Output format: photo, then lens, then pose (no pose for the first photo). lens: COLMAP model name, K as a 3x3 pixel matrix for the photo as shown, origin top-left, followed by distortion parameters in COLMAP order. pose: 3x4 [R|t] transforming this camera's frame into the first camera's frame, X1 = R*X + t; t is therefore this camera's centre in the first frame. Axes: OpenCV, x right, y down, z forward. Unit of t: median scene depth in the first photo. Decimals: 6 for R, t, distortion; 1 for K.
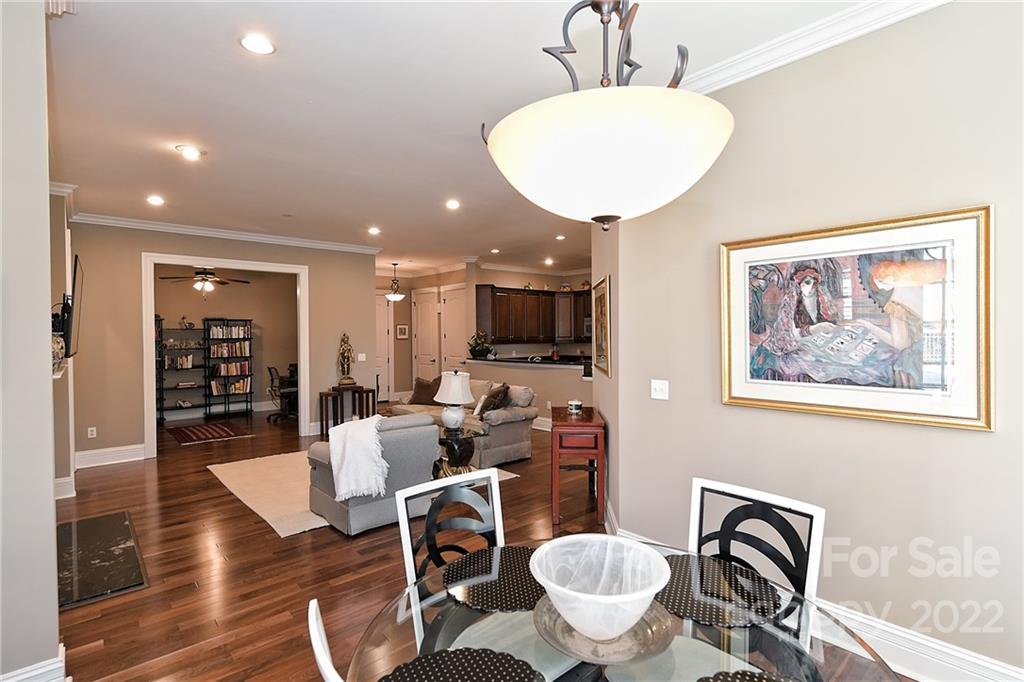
lens RADIAL K [[495.0, 0, 518.4], [0, 495.0, 338.4], [0, 0, 1]] dist [-0.001450, -0.000403]
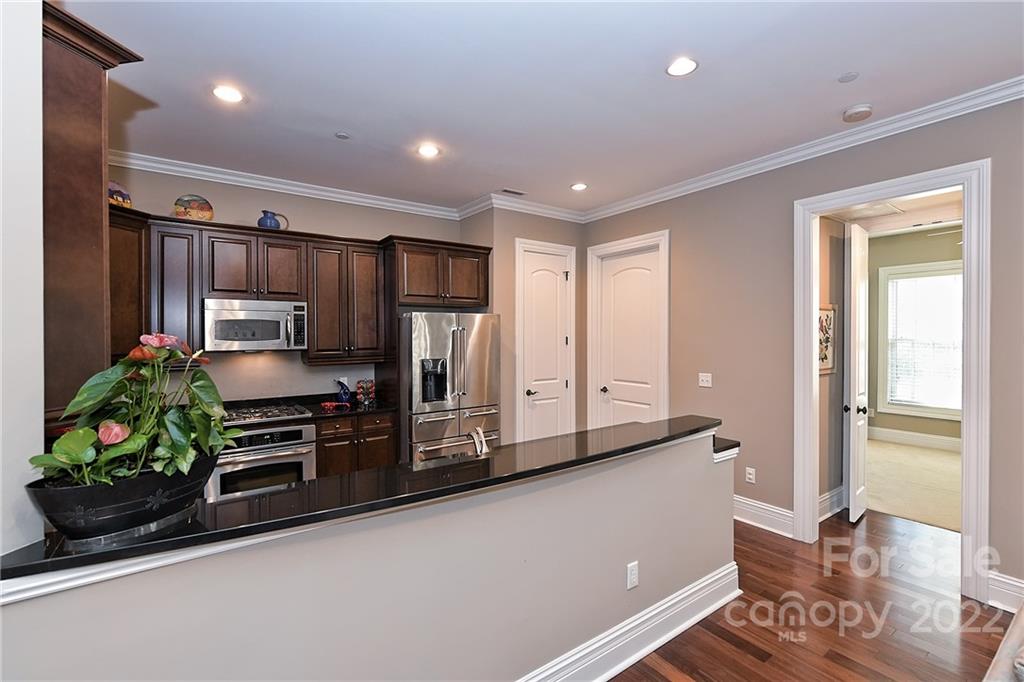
lens RADIAL K [[454.4, 0, 517.0], [0, 454.4, 336.8], [0, 0, 1]] dist [0.001125, -0.000004]
pose [[0.109479, 0.003320, 0.993984, -0.192997], [0.008222, 0.999957, -0.004245, -0.012808], [-0.993955, 0.008637, 0.109447, 0.858609]]
